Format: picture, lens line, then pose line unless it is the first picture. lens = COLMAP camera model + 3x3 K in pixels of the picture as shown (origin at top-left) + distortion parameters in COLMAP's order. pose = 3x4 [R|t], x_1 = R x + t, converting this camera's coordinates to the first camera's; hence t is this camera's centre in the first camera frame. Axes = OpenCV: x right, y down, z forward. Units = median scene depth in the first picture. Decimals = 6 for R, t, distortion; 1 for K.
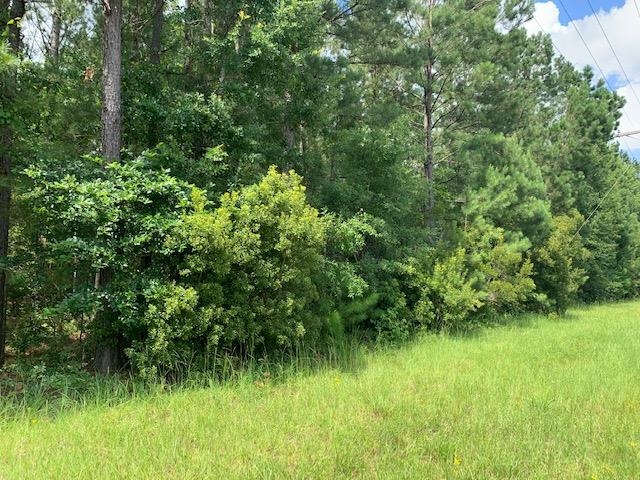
lens RADIAL K [[487.9, 0, 314.5], [0, 487.9, 238.9], [0, 0, 1]] dist [0.014041, -0.041230]
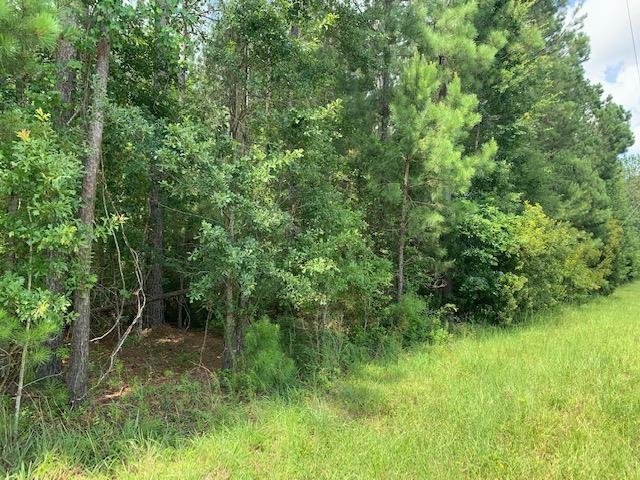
lens RADIAL K [[487.9, 0, 319.5], [0, 487.9, 242.2], [0, 0, 1]] dist [0.014041, -0.041230]
pose [[0.998082, -0.003708, 0.061799, -0.588477], [0.002165, 0.999685, 0.025014, -0.037188], [-0.061873, -0.024832, 0.997775, -0.391761]]
